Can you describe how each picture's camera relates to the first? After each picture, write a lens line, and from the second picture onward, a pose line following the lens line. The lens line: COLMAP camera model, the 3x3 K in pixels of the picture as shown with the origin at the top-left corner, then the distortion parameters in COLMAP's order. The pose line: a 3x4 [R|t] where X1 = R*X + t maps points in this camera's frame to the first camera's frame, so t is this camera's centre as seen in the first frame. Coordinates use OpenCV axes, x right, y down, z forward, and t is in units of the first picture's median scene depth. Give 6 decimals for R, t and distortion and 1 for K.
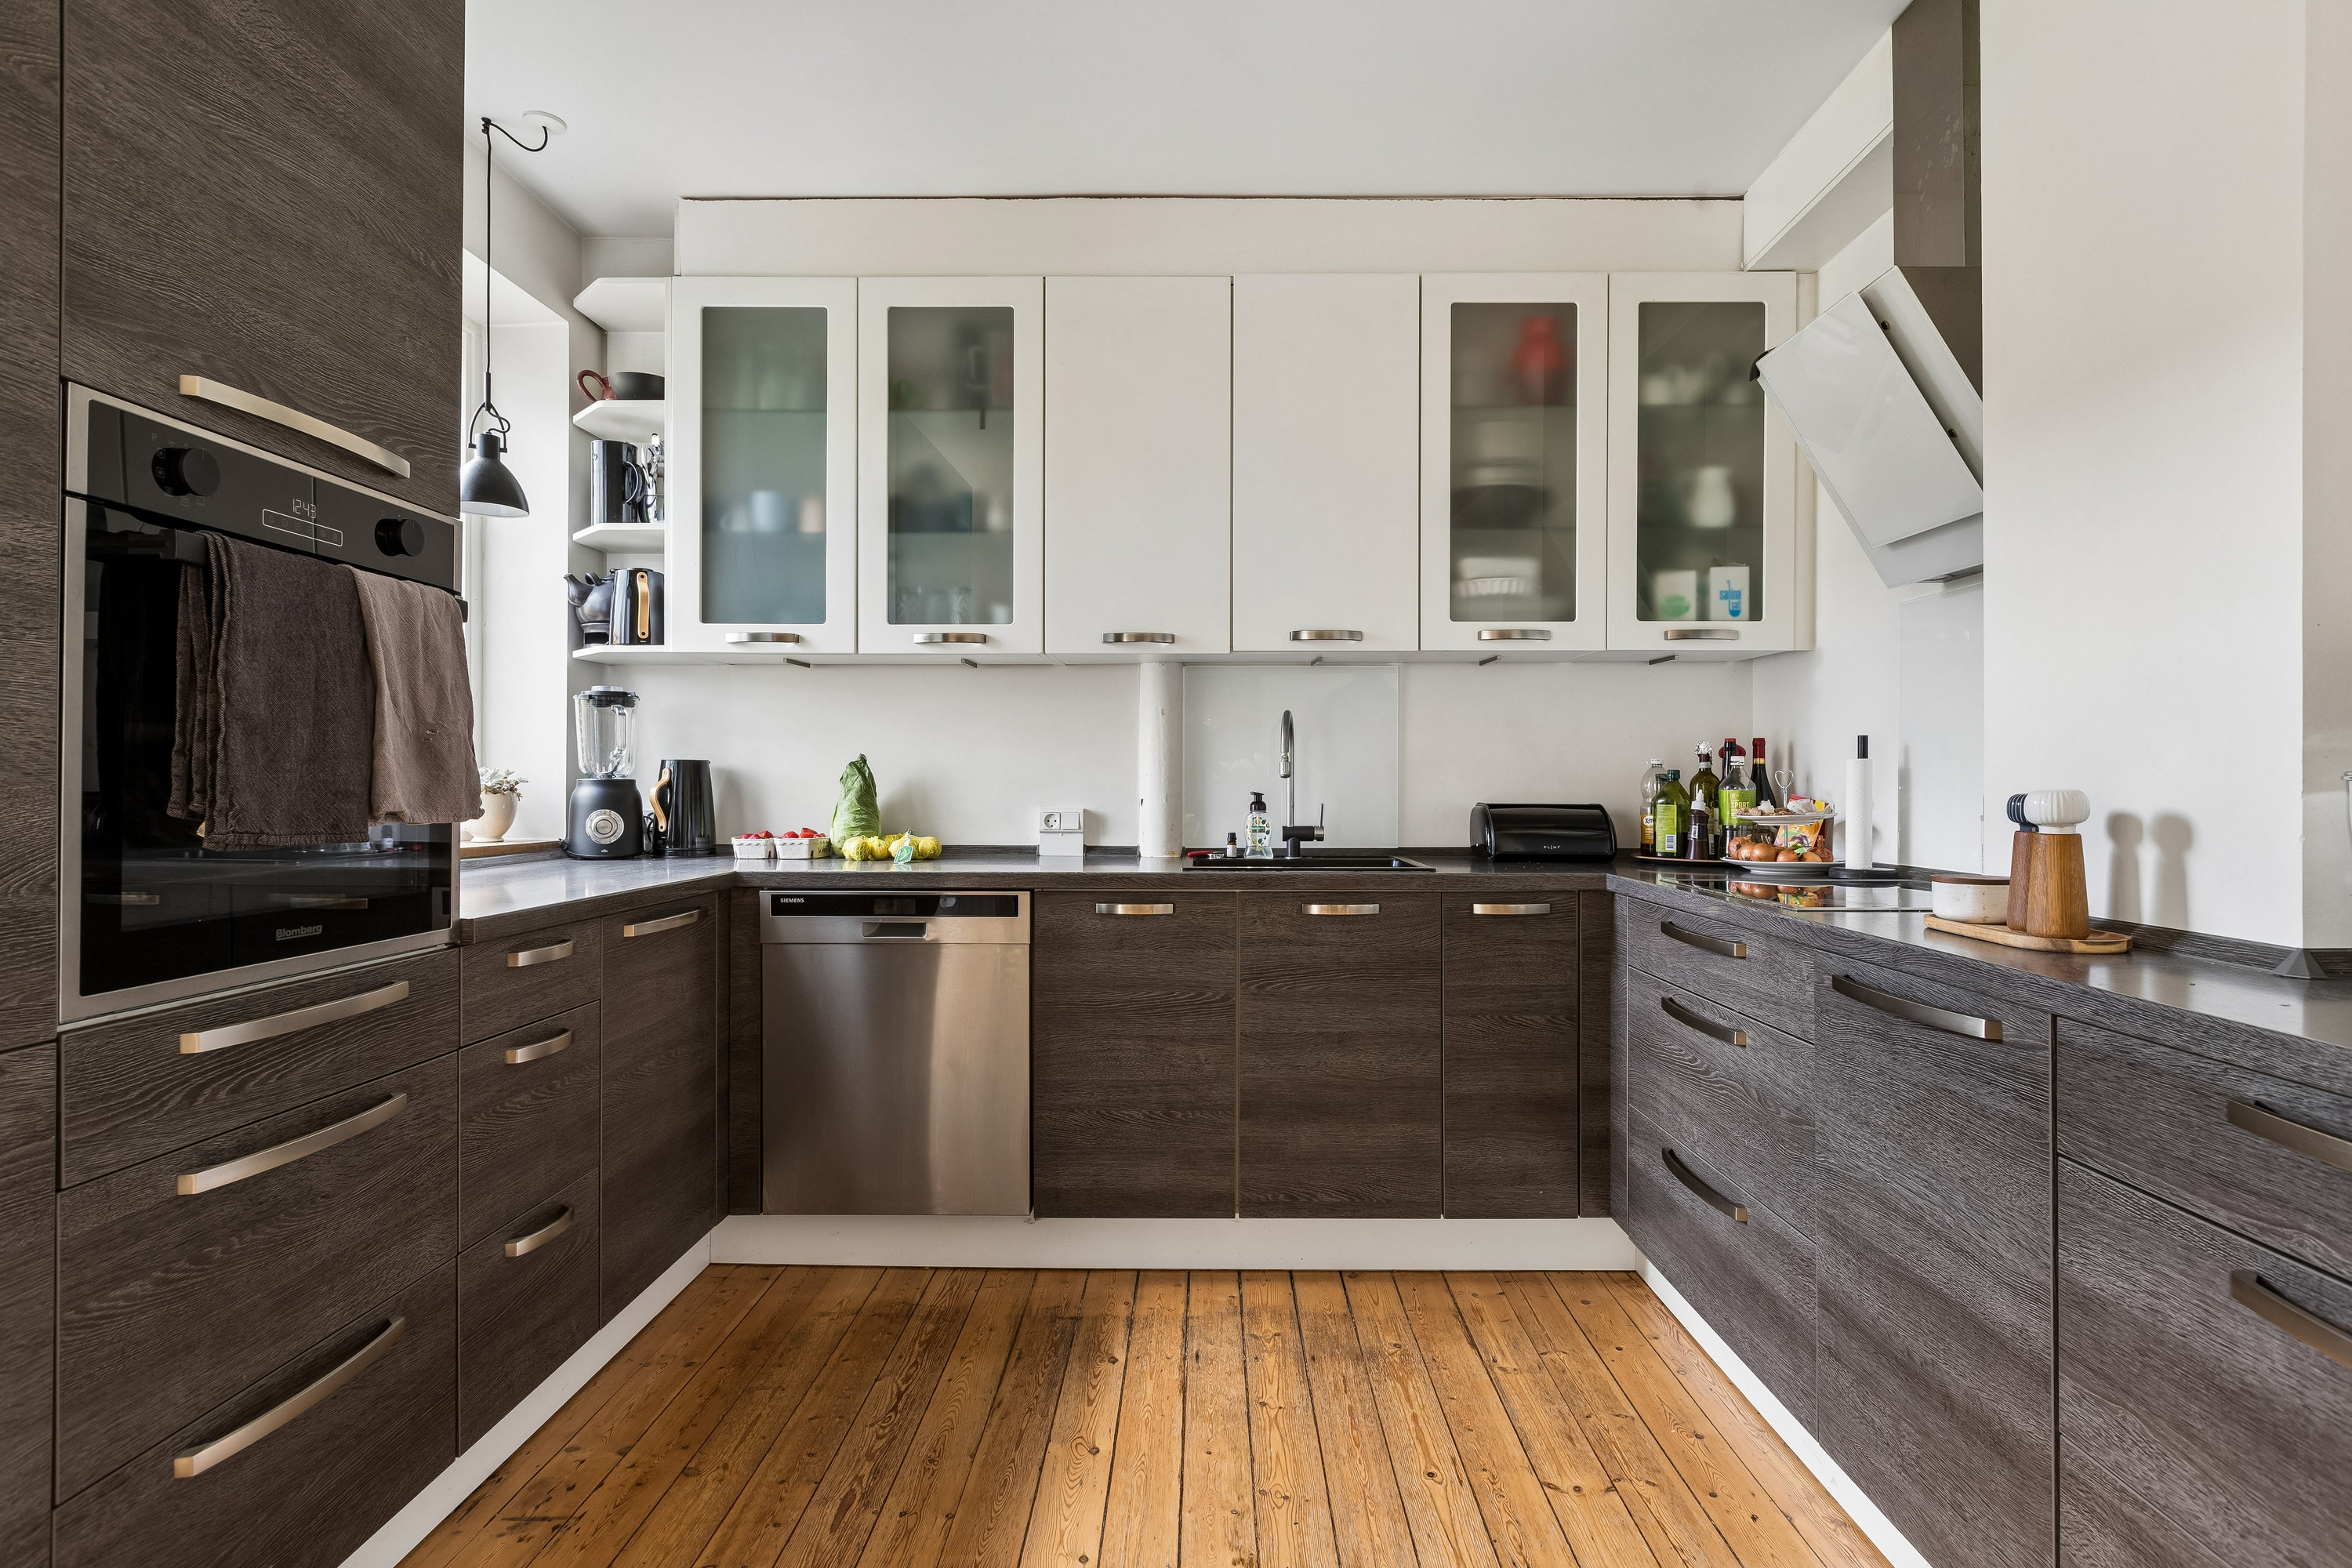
lens RADIAL K [[1216.2, 0, 1197.1], [0, 1216.2, 776.2], [0, 0, 1]] dist [-0.000760, -0.000138]
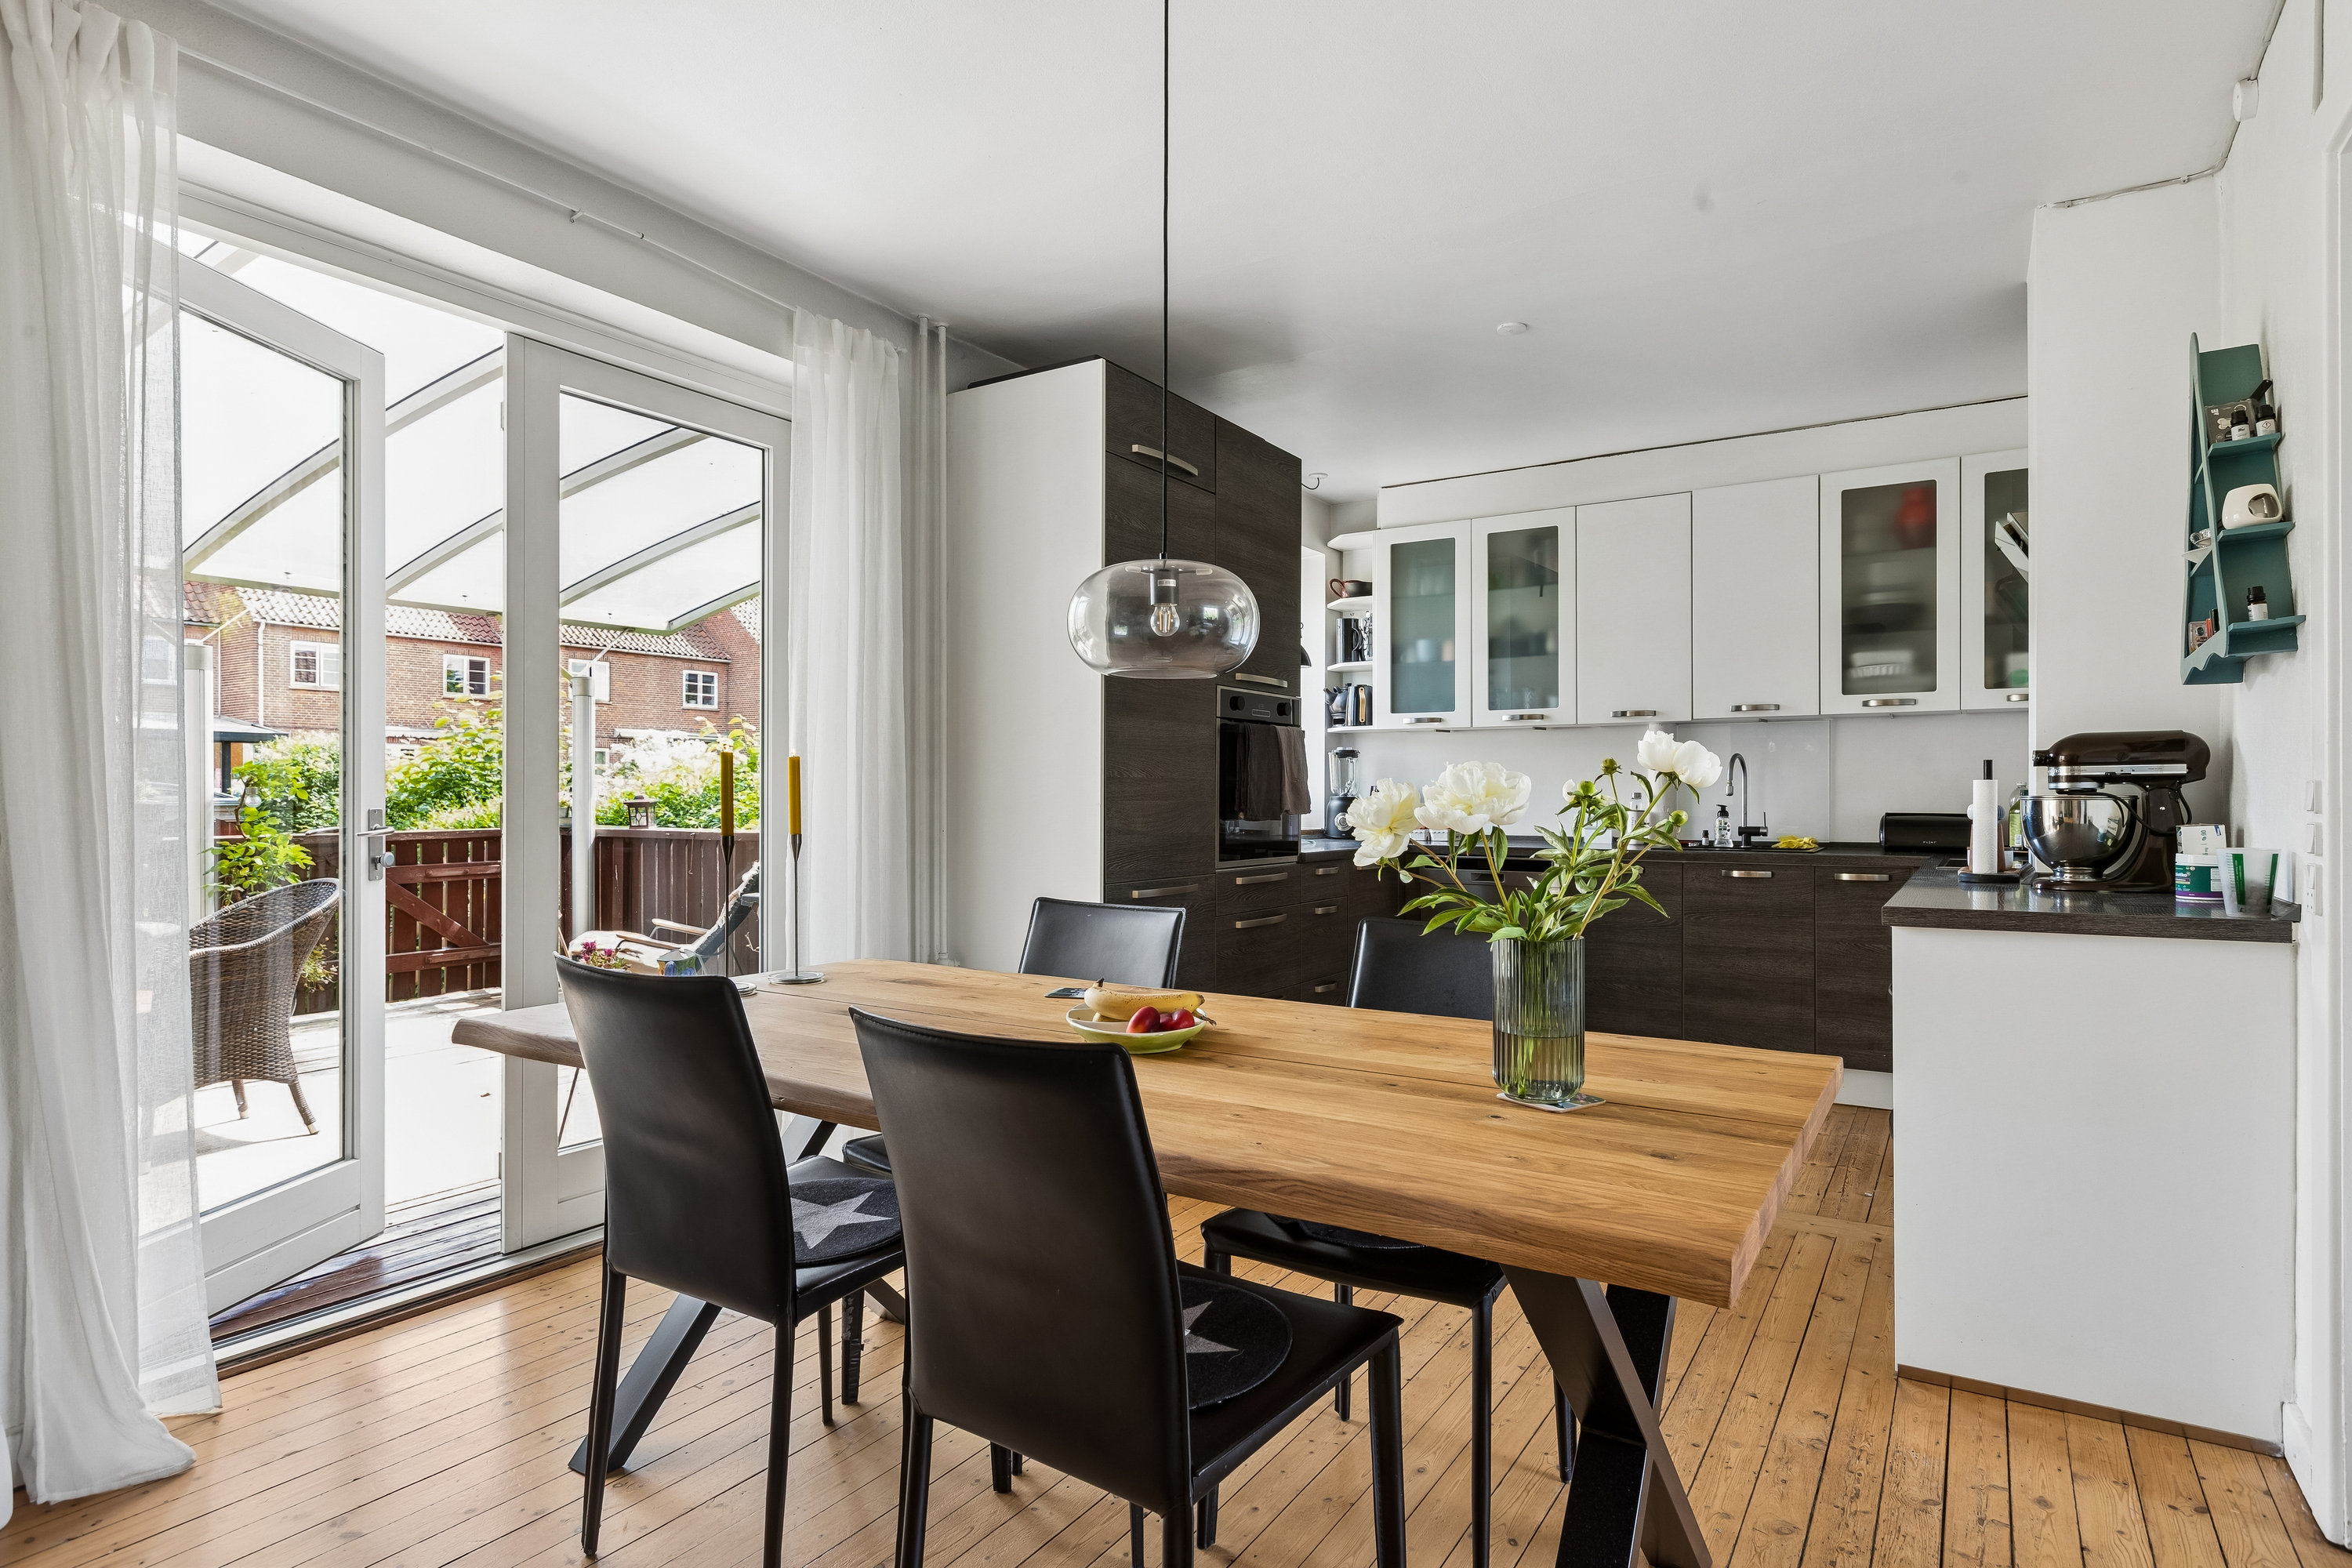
lens RADIAL K [[1240.4, 0, 1179.1], [0, 1240.4, 793.7], [0, 0, 1]] dist [-0.002723, 0.000600]
pose [[0.845458, -0.001981, -0.534039, 0.337626], [0.004050, 0.999988, 0.002703, -0.008933], [0.534027, -0.004448, 0.845456, -0.793523]]
